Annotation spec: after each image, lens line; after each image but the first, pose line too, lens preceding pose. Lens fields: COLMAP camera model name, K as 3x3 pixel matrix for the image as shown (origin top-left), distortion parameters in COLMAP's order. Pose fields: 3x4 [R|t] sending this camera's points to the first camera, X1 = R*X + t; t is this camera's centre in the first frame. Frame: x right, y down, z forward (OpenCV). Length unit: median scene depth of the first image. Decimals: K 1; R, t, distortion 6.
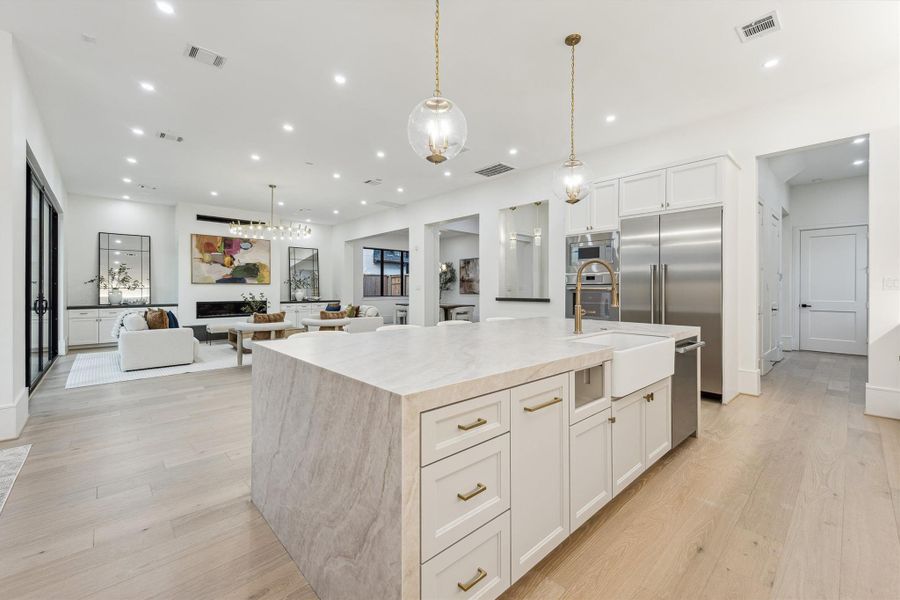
lens RADIAL K [[373.5, 0, 447.9], [0, 373.5, 290.5], [0, 0, 1]] dist [0.000980, 0.000027]
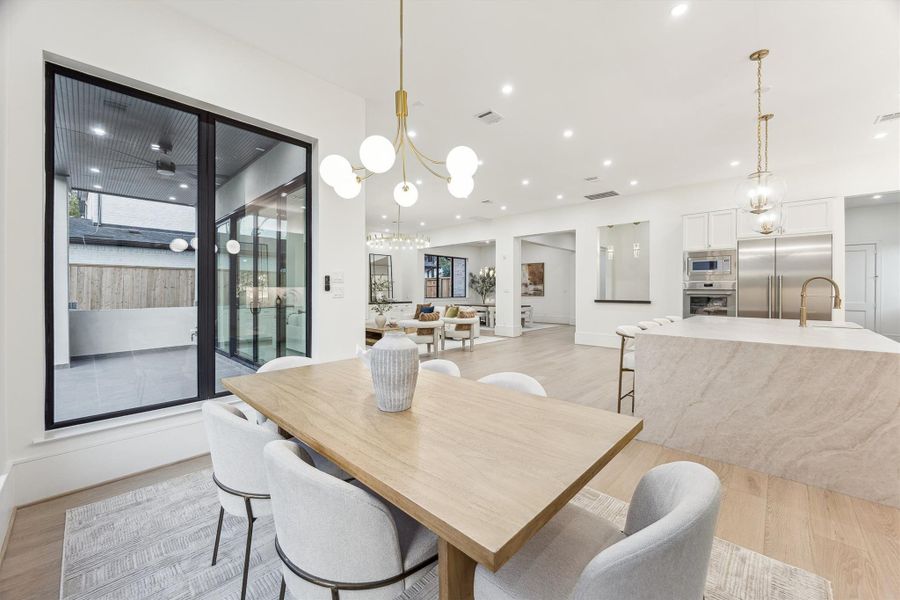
lens RADIAL K [[349.7, 0, 451.8], [0, 349.7, 291.7], [0, 0, 1]] dist [-0.001504, -0.000336]
pose [[0.997242, 0.002642, 0.074165, -0.299921], [-0.002687, 0.999996, 0.000504, -0.004432], [-0.074164, -0.000702, 0.997246, -0.069025]]
